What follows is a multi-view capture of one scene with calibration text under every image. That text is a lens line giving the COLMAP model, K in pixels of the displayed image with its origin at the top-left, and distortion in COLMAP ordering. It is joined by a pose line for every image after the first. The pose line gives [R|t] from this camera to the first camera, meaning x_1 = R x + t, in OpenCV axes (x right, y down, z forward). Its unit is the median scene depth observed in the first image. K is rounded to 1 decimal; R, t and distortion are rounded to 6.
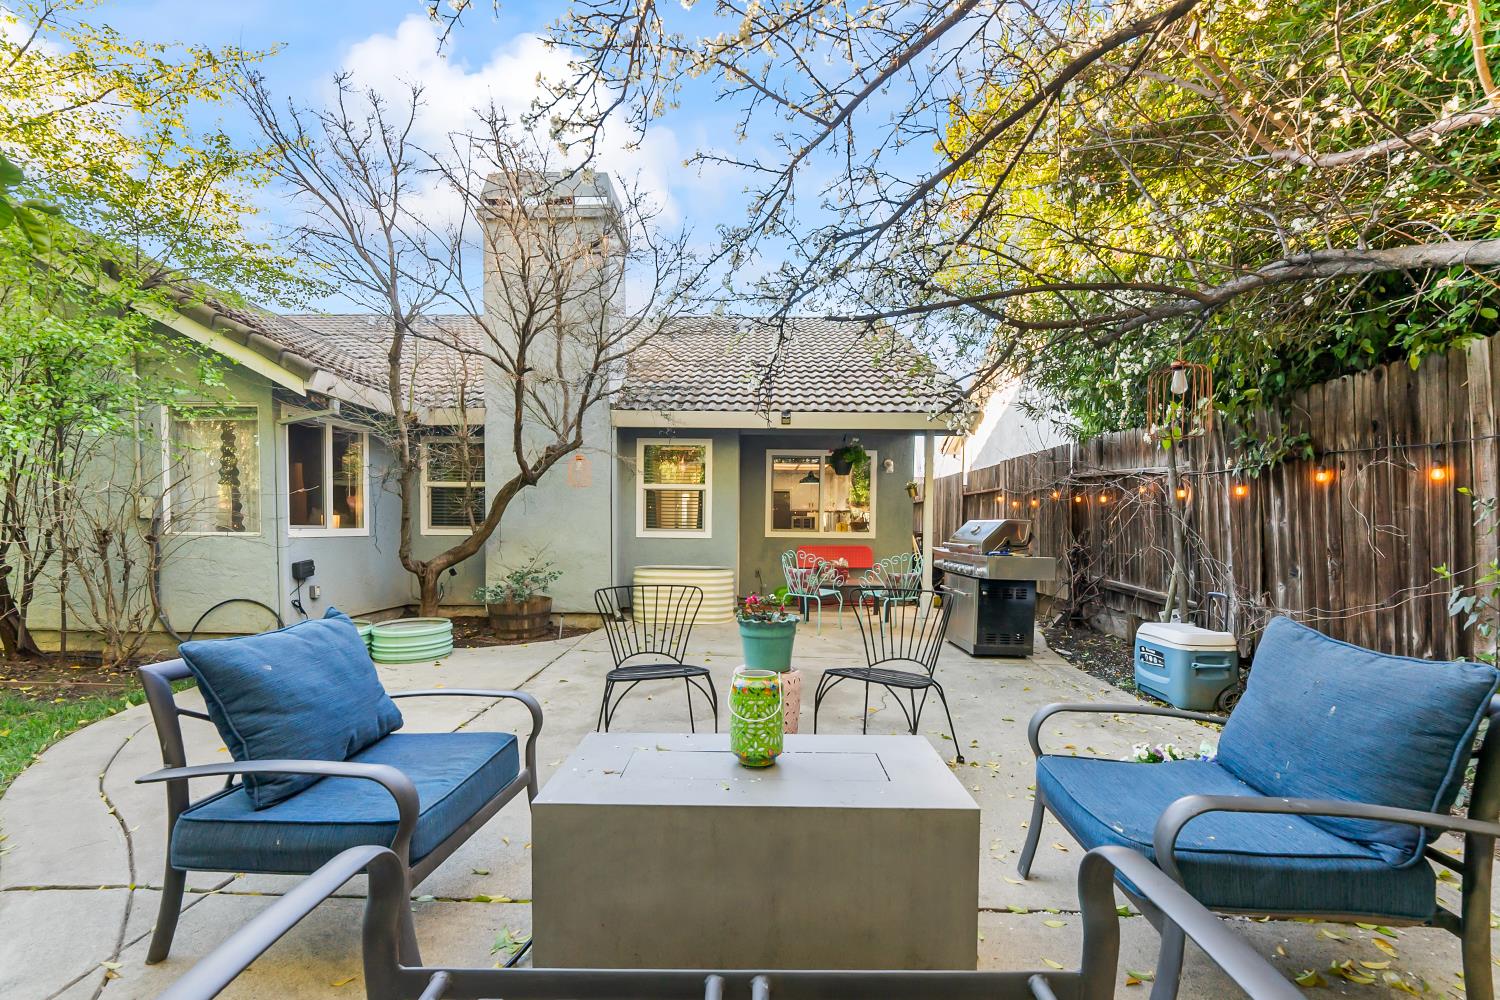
lens RADIAL K [[614.5, 0, 753.6], [0, 614.5, 544.8], [0, 0, 1]] dist [-0.000830, -0.000137]
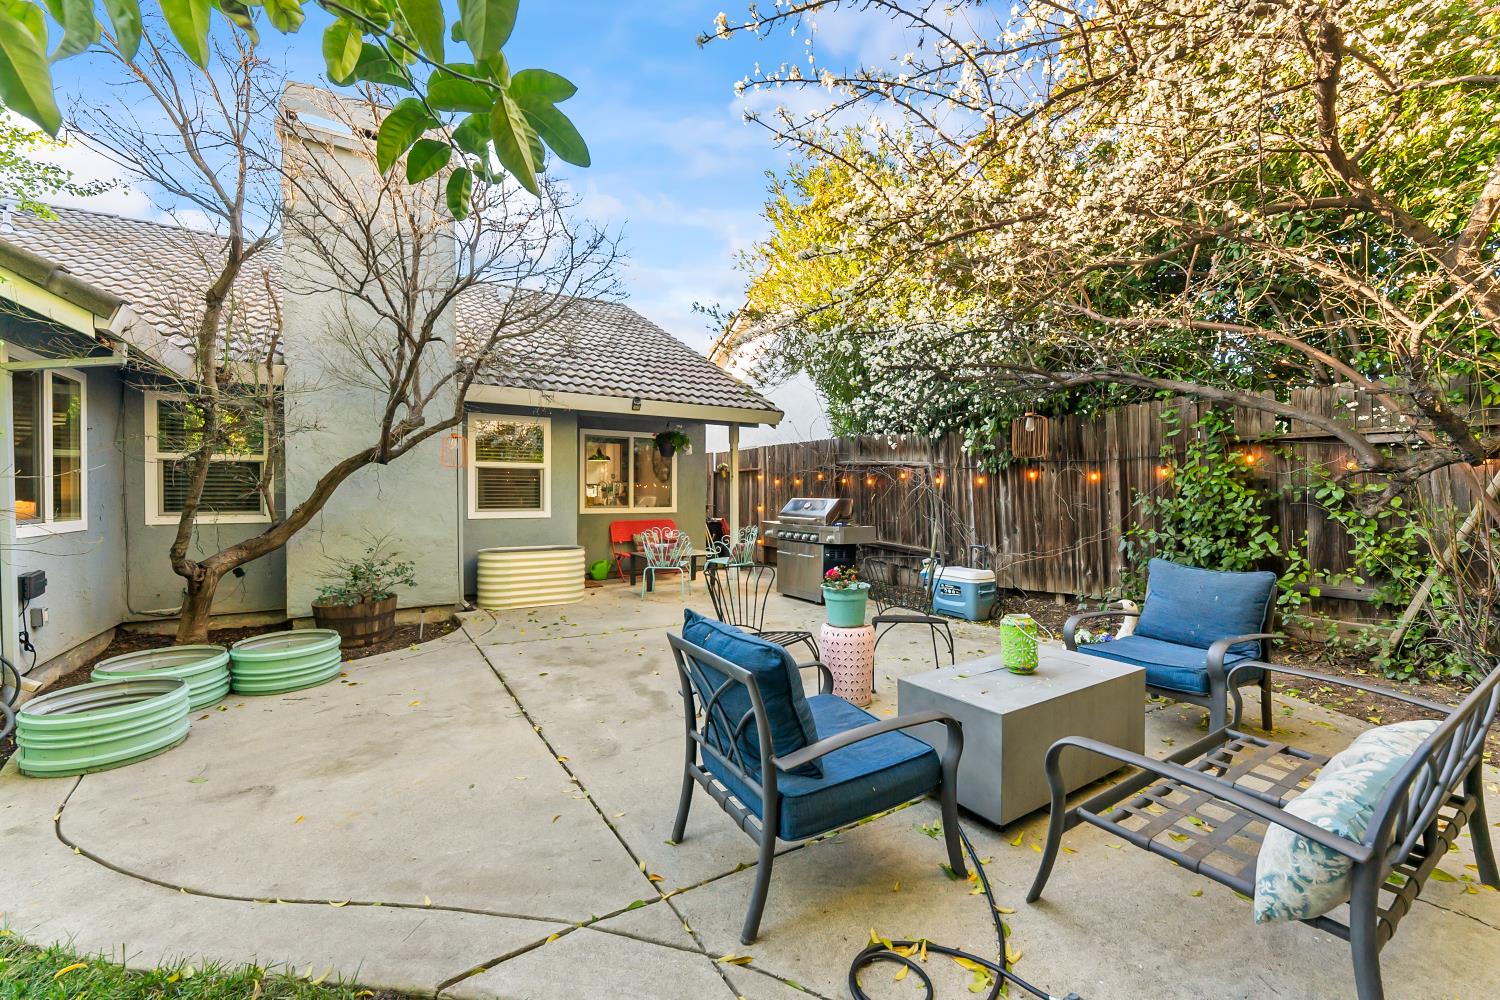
lens RADIAL K [[591.7, 0, 750.0], [0, 591.7, 500.0], [0, 0, 1]] dist [0.000105, 0.000022]
pose [[0.839747, -0.014615, 0.542781, -0.460546], [0.024496, 0.999640, -0.010981, -0.029788], [-0.542425, 0.022517, 0.839803, 0.027711]]
